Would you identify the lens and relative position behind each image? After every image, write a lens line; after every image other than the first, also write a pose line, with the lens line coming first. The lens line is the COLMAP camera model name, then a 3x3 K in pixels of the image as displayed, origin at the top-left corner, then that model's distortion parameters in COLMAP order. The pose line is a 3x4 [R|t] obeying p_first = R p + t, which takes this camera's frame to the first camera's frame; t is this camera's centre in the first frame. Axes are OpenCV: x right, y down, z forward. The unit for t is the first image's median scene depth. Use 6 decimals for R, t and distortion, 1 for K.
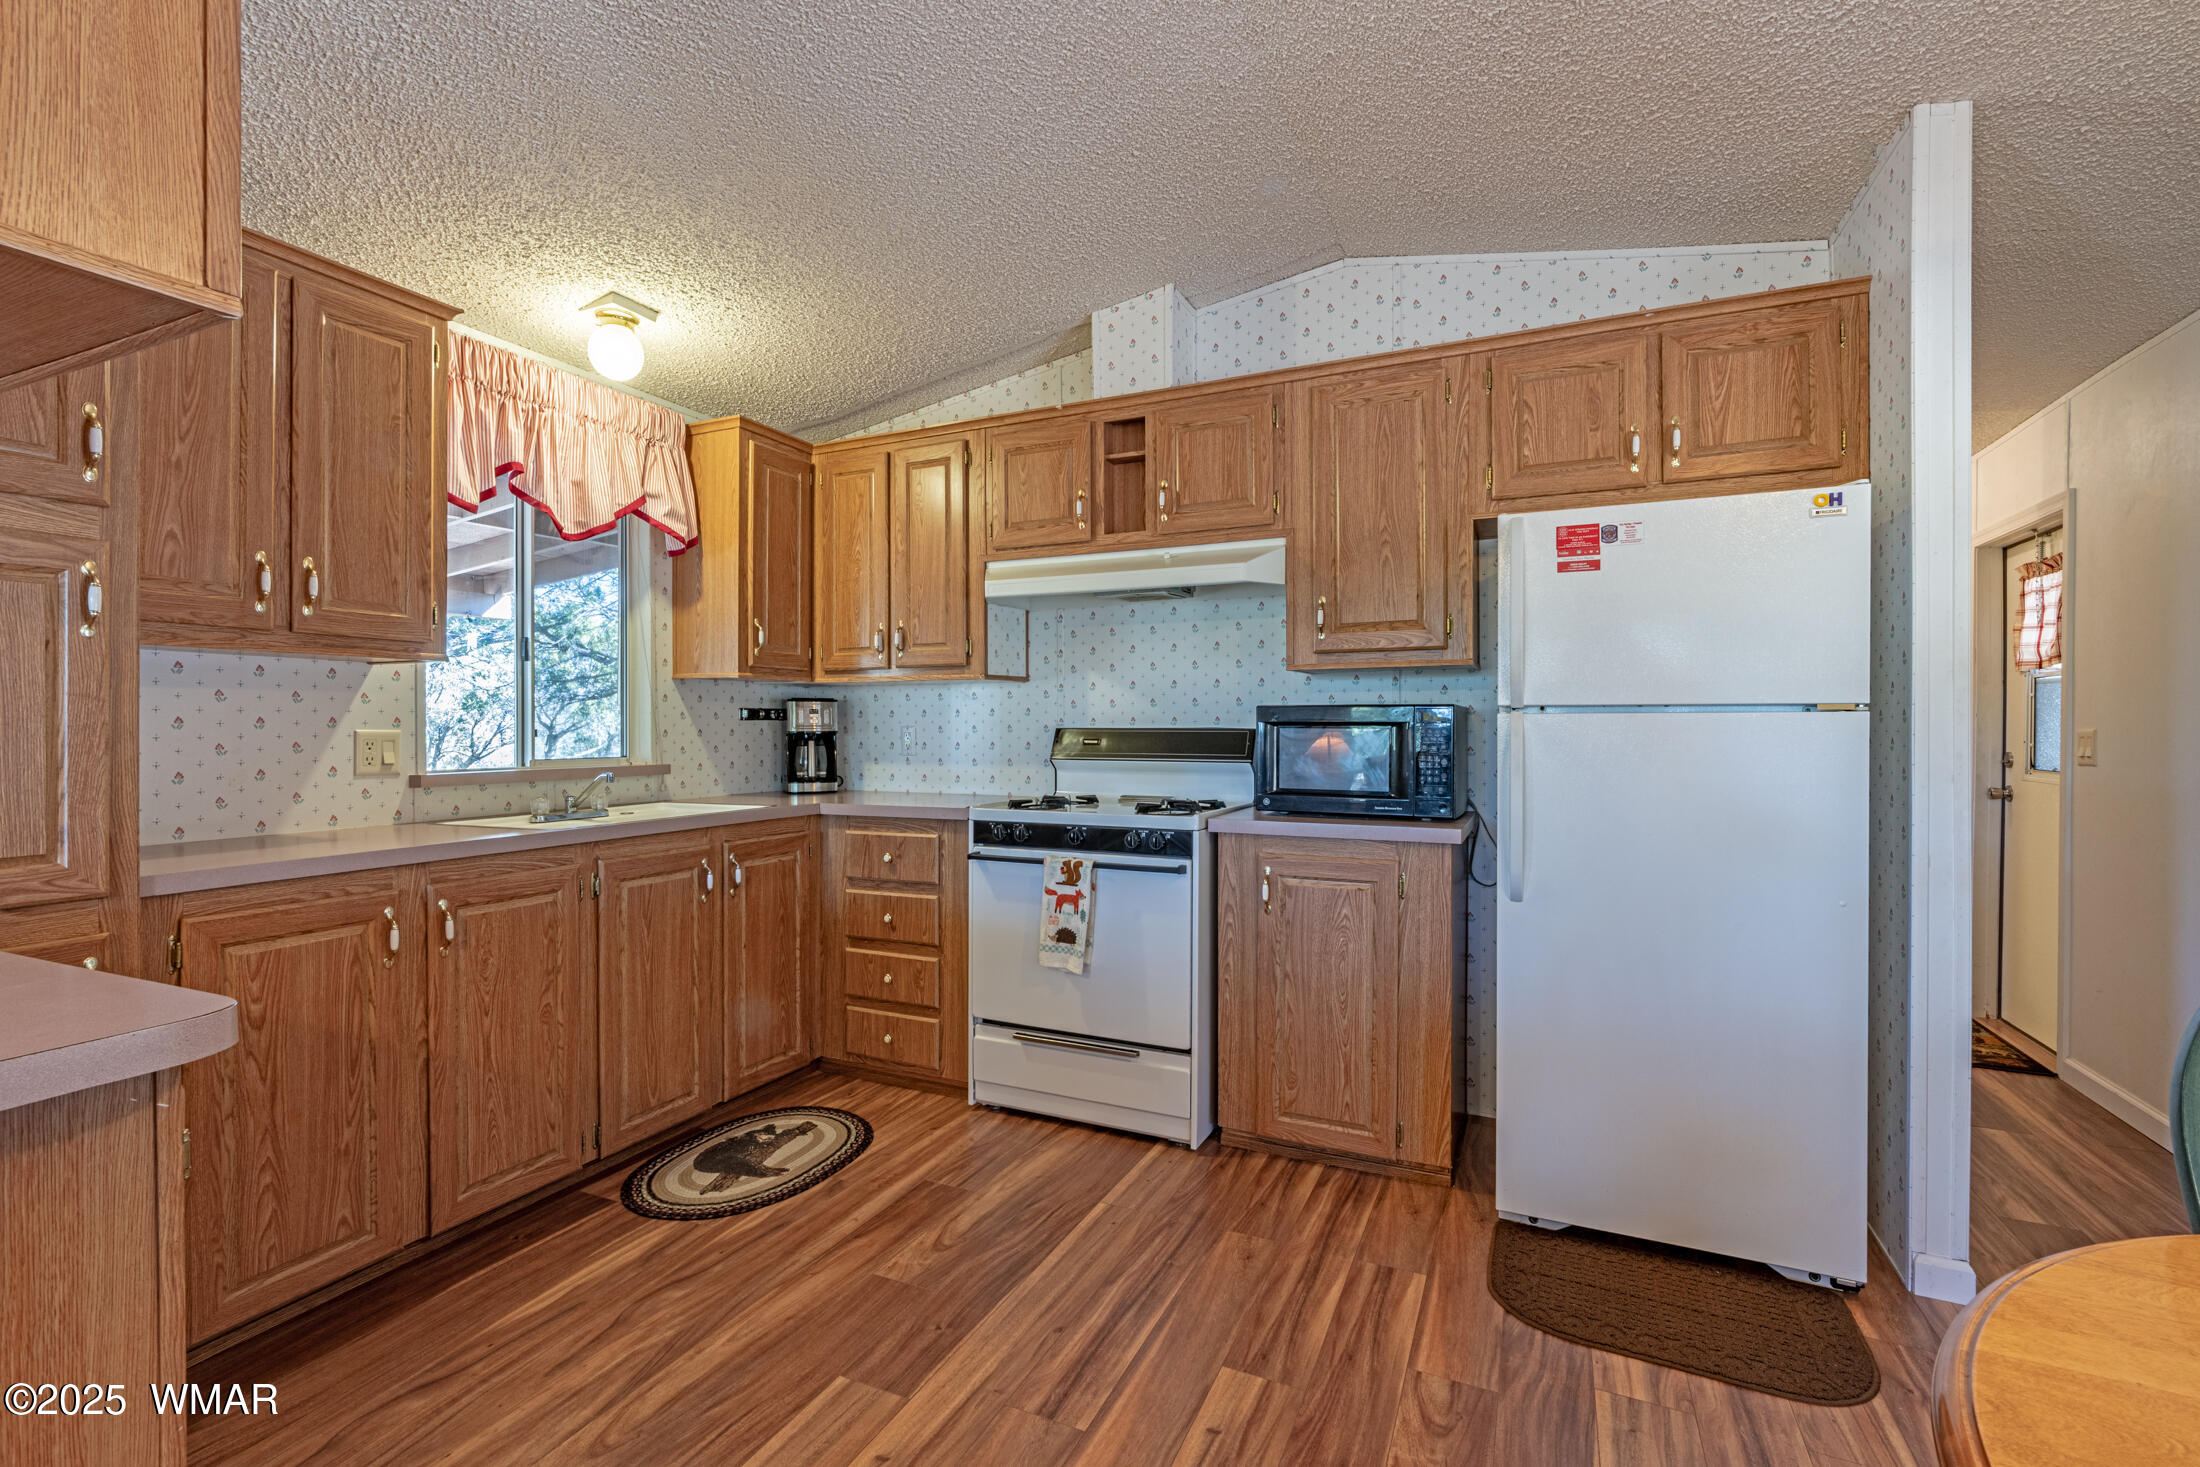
lens RADIAL K [[959.0, 0, 1120.7], [0, 959.0, 734.5], [0, 0, 1]] dist [-0.012942, 0.005699]
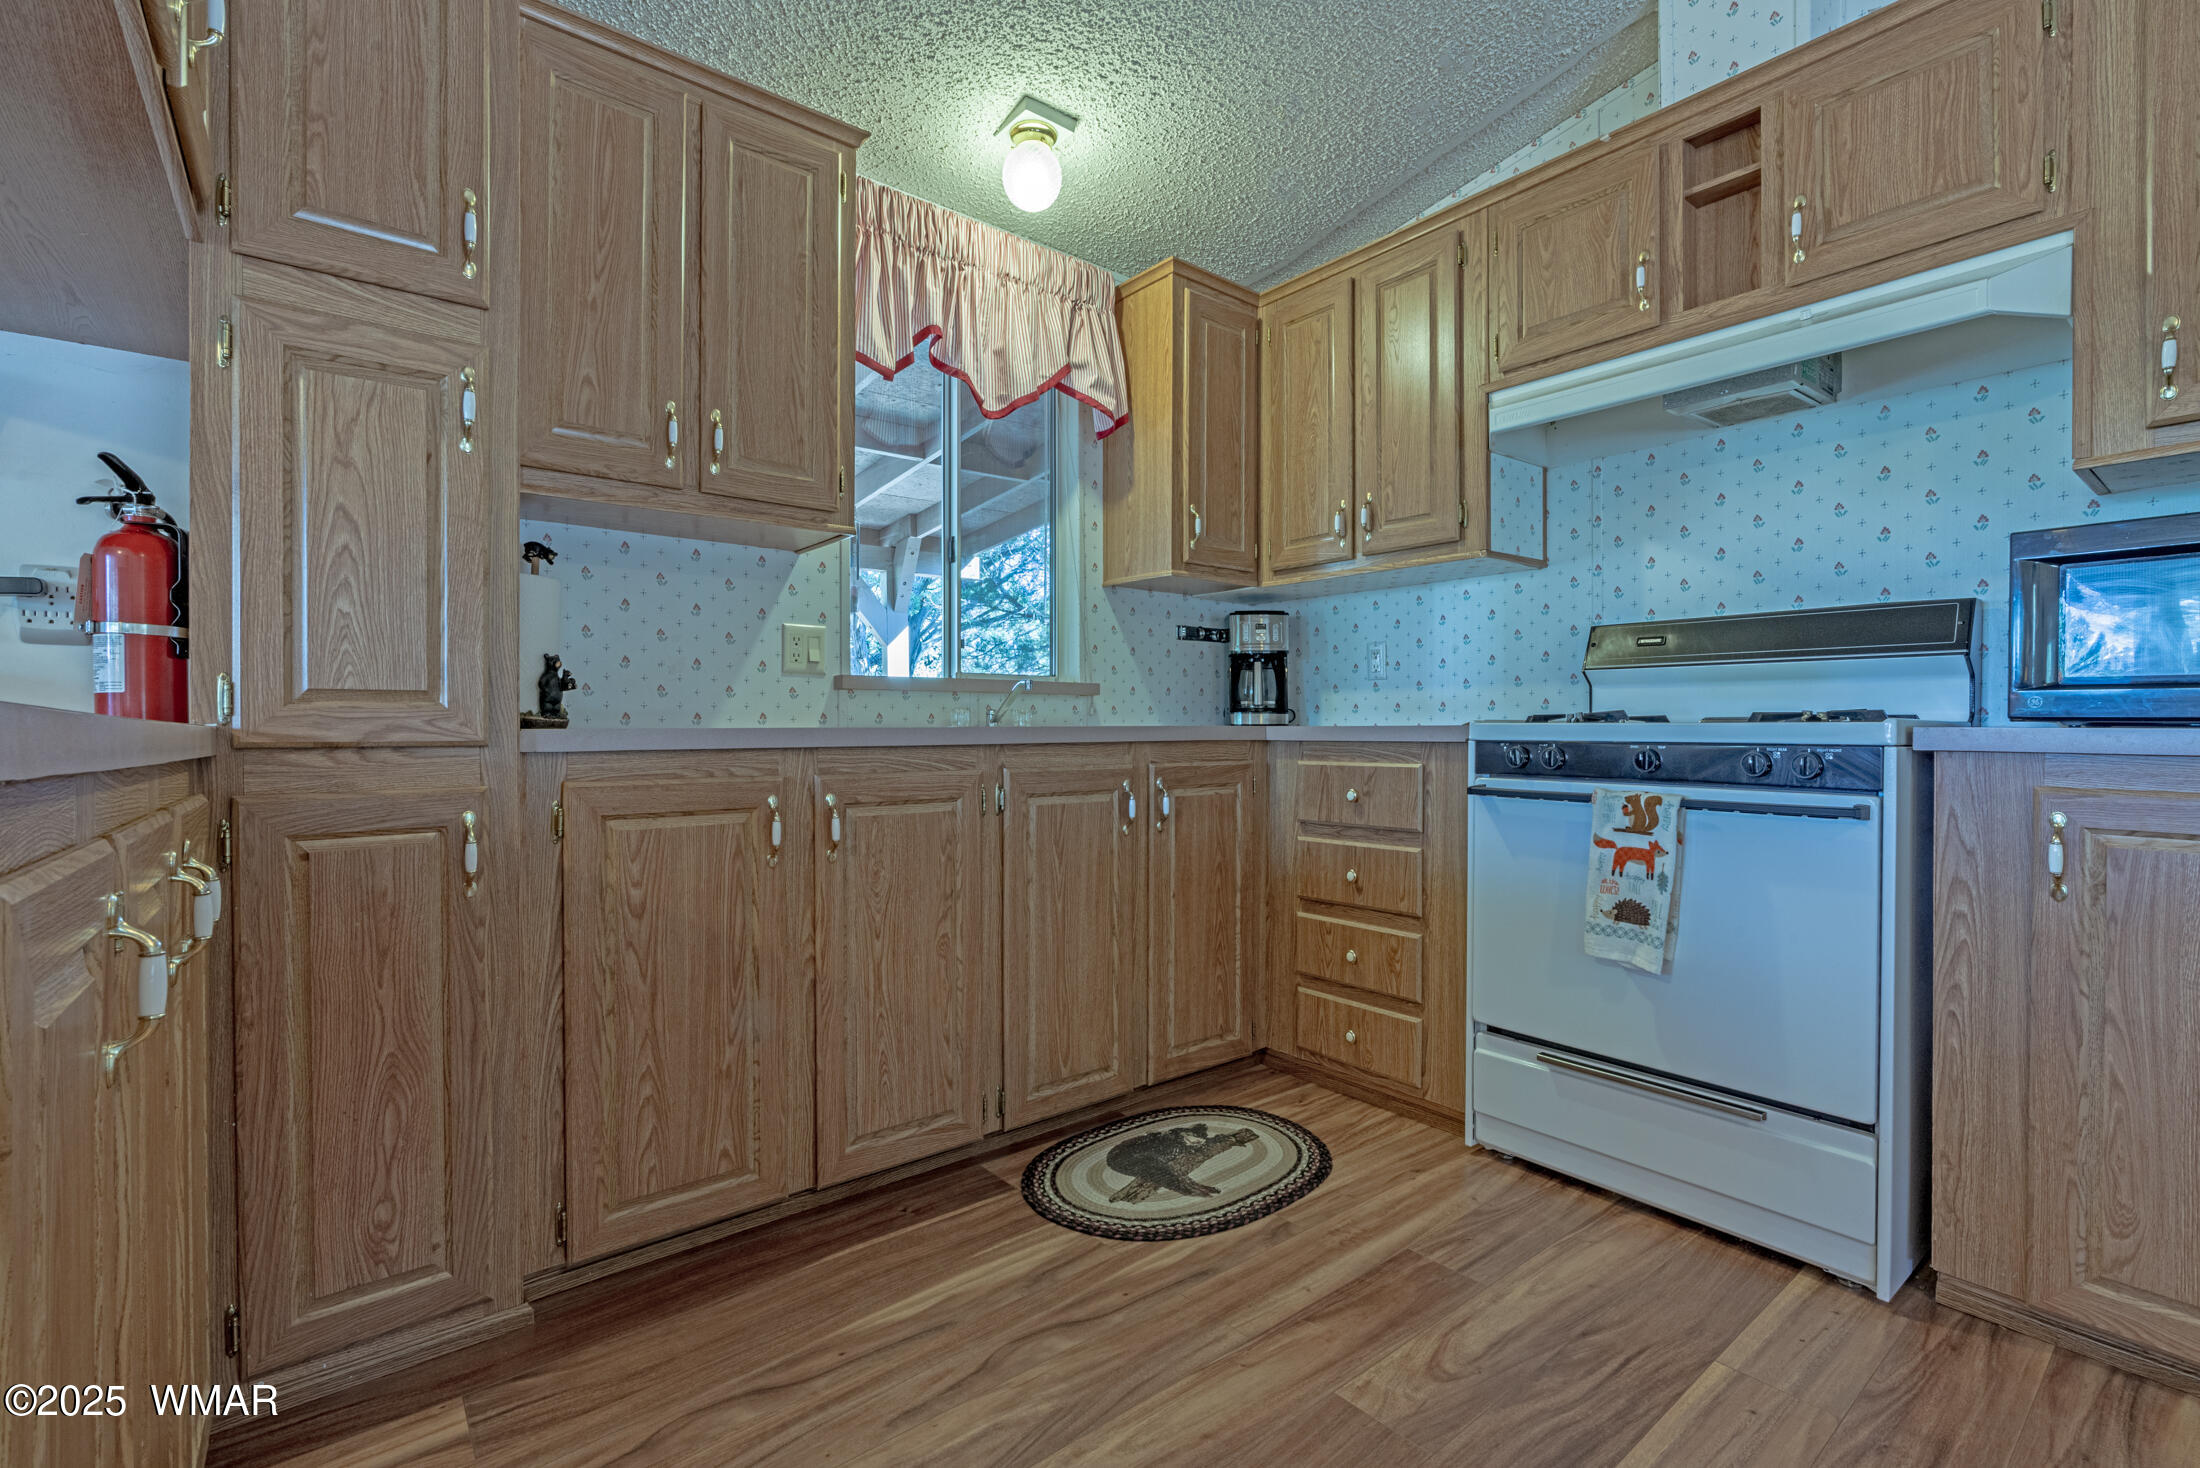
lens RADIAL K [[959.0, 0, 1120.7], [0, 959.0, 735.0], [0, 0, 1]] dist [-0.012942, 0.005699]
pose [[0.893938, 0.001075, -0.448190, -0.080556], [-0.003599, 0.999982, -0.004780, 0.101003], [0.448177, 0.005886, 0.893926, 0.289215]]
